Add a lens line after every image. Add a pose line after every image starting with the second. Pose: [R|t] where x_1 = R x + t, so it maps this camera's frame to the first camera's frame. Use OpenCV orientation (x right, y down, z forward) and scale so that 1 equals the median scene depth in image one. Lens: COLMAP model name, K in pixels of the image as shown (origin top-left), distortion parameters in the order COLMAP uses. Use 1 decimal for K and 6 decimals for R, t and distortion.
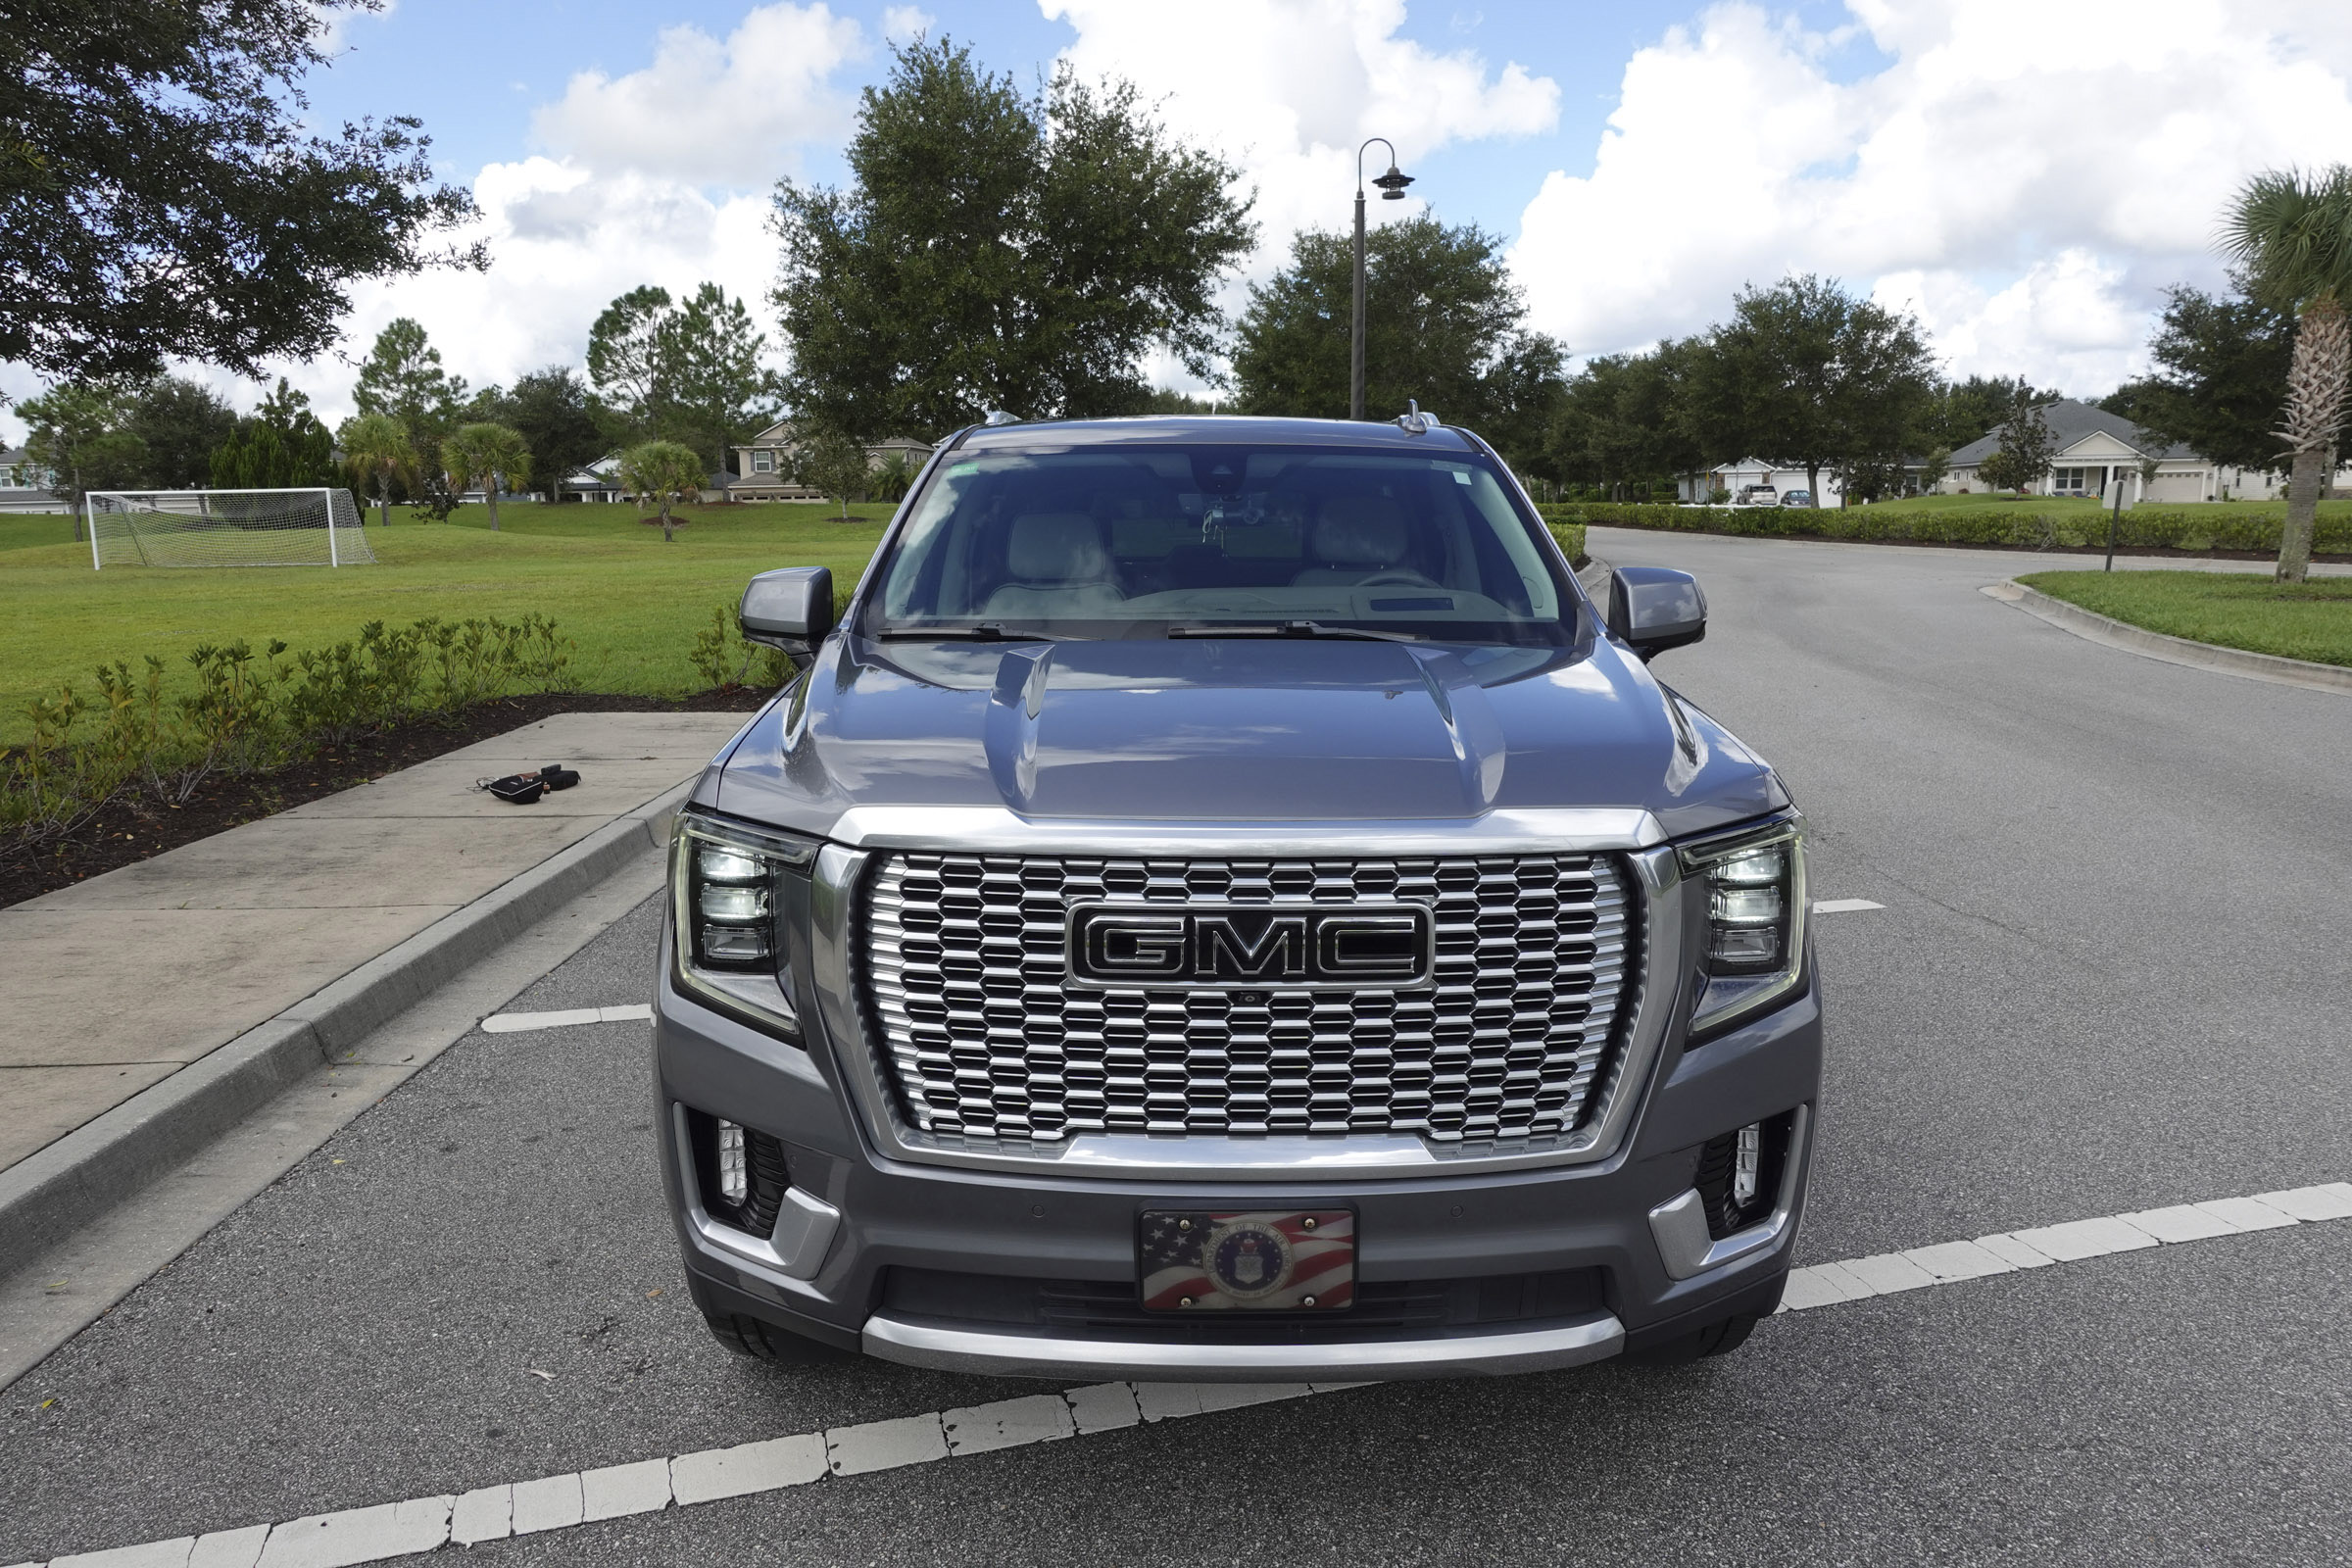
lens RADIAL K [[1626.6, 0, 1175.1], [0, 1626.6, 779.1], [0, 0, 1]] dist [0.016771, -0.011824]
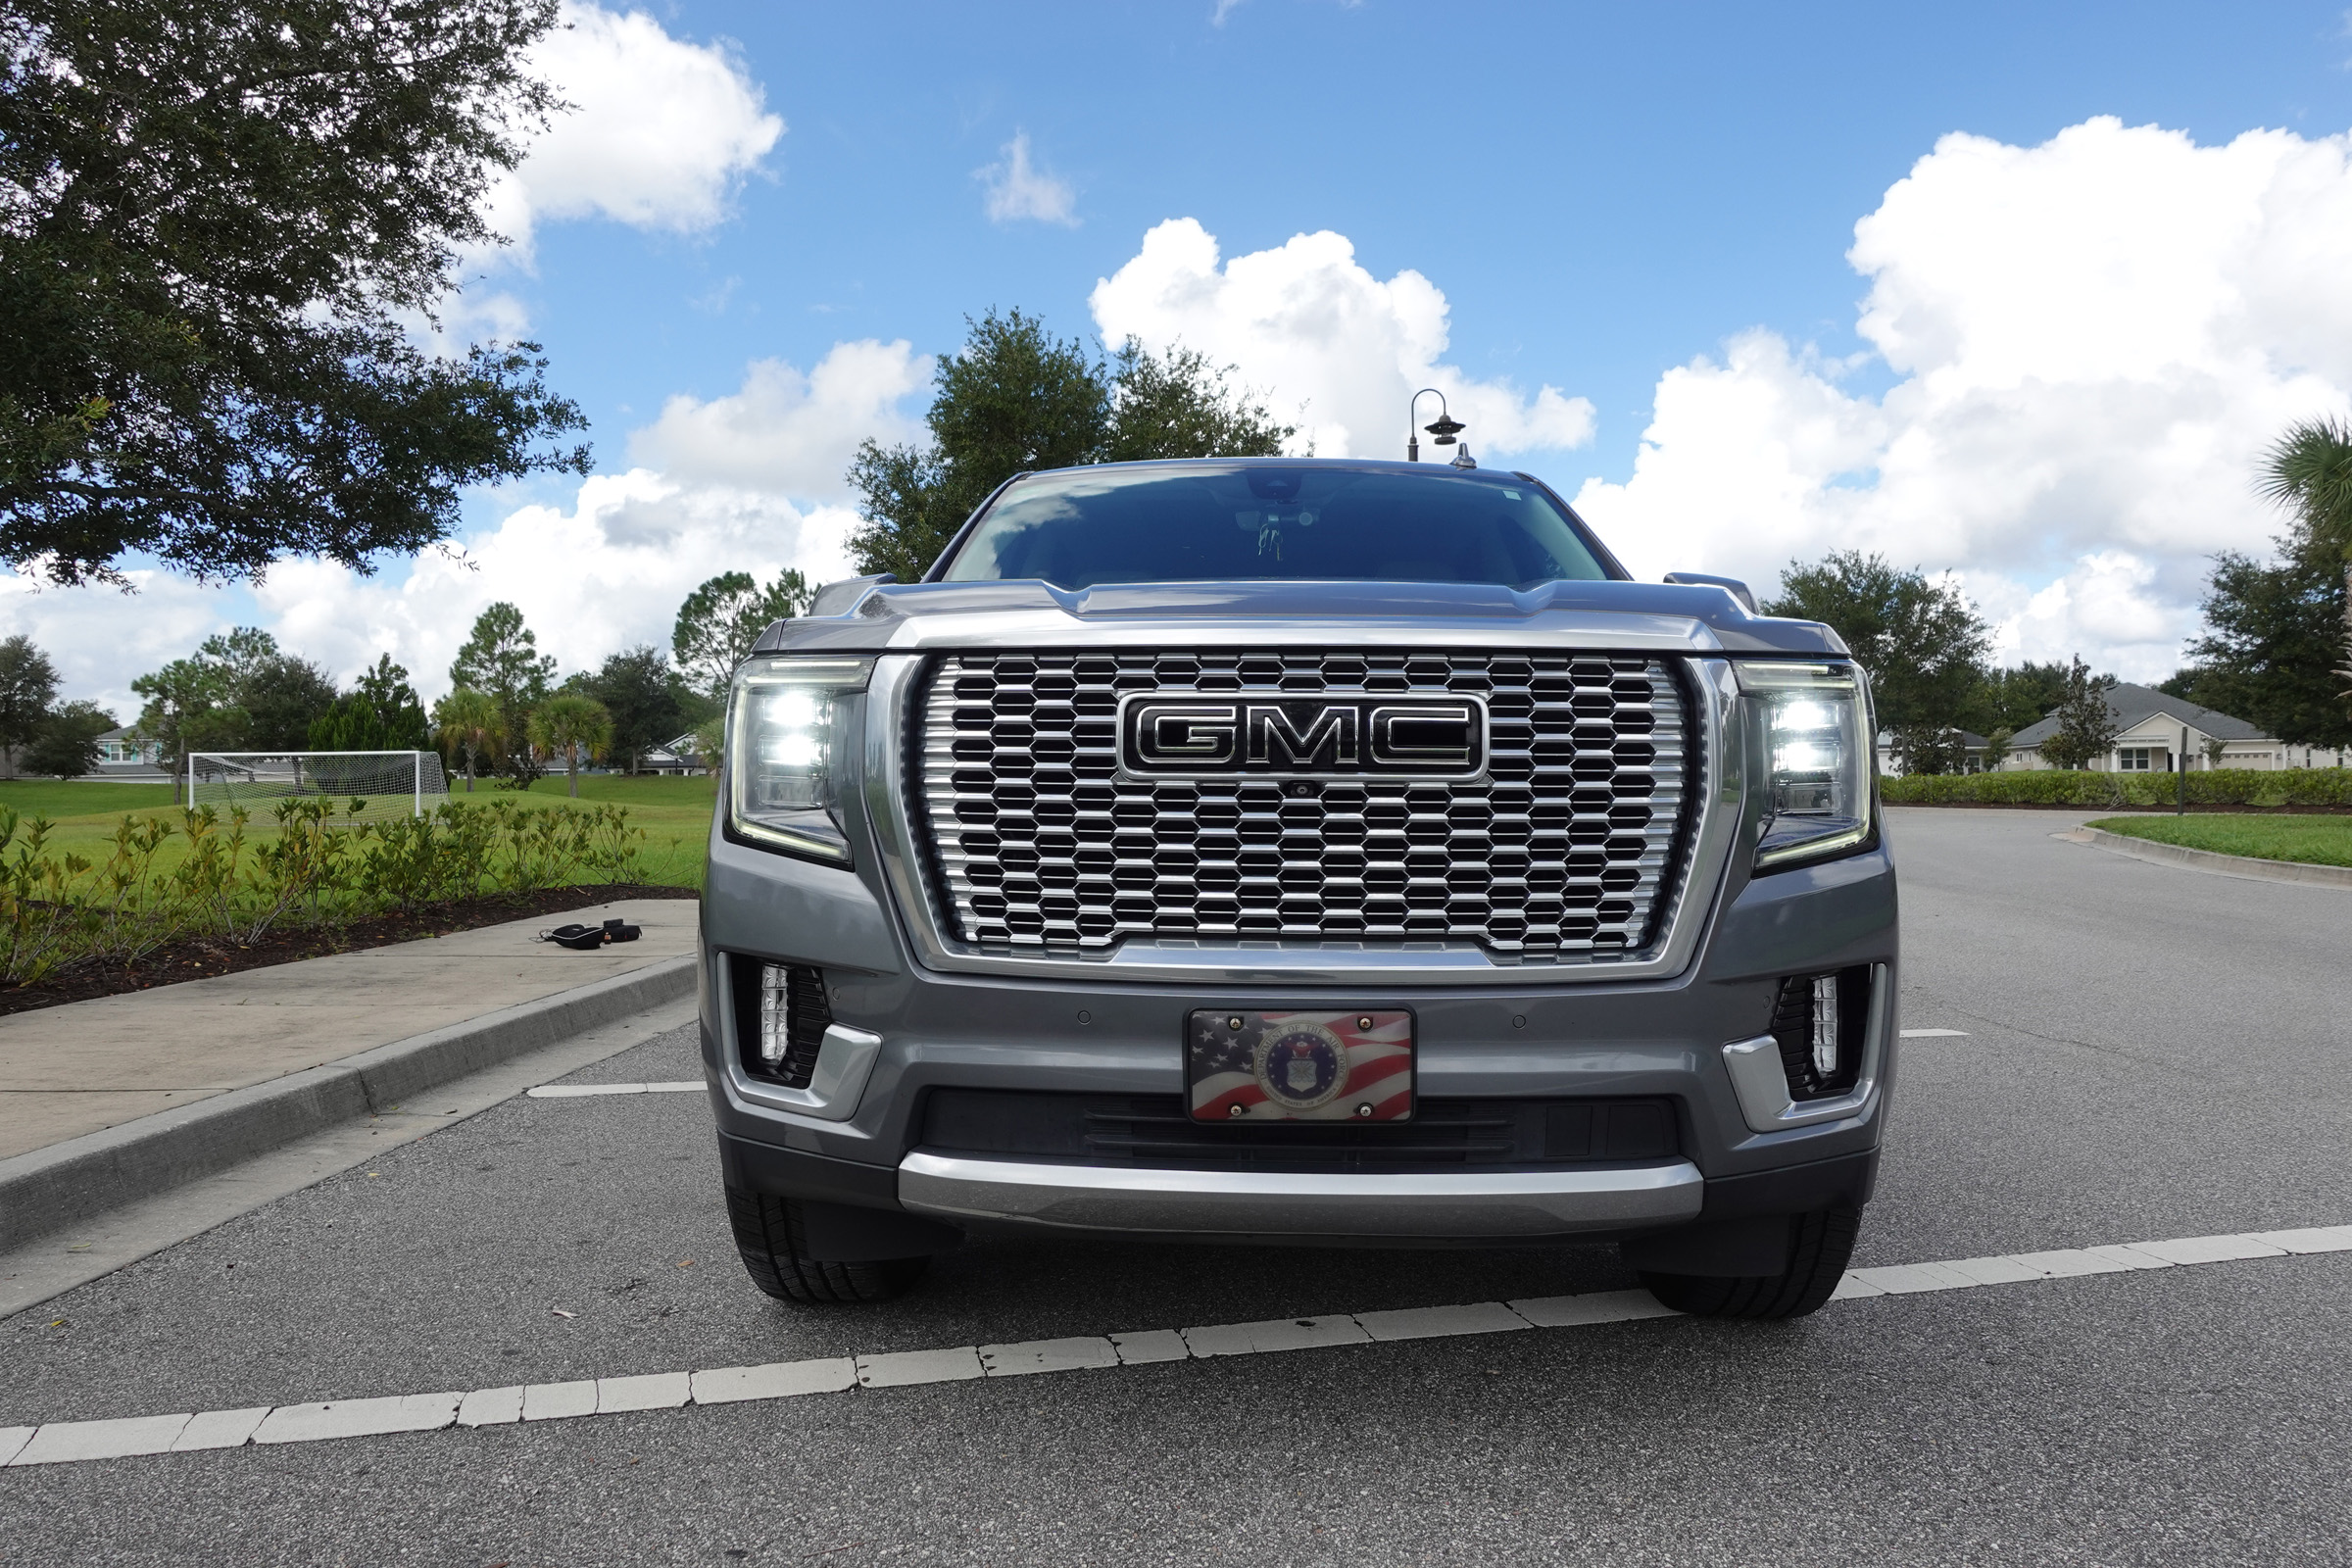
lens RADIAL K [[1626.6, 0, 1173.6], [0, 1626.6, 777.3], [0, 0, 1]] dist [0.016771, -0.011824]
pose [[0.999267, 0.004633, -0.038000, 0.003447], [-0.011270, 0.984262, -0.176353, 0.191666], [0.036585, 0.176652, 0.983593, 0.015087]]
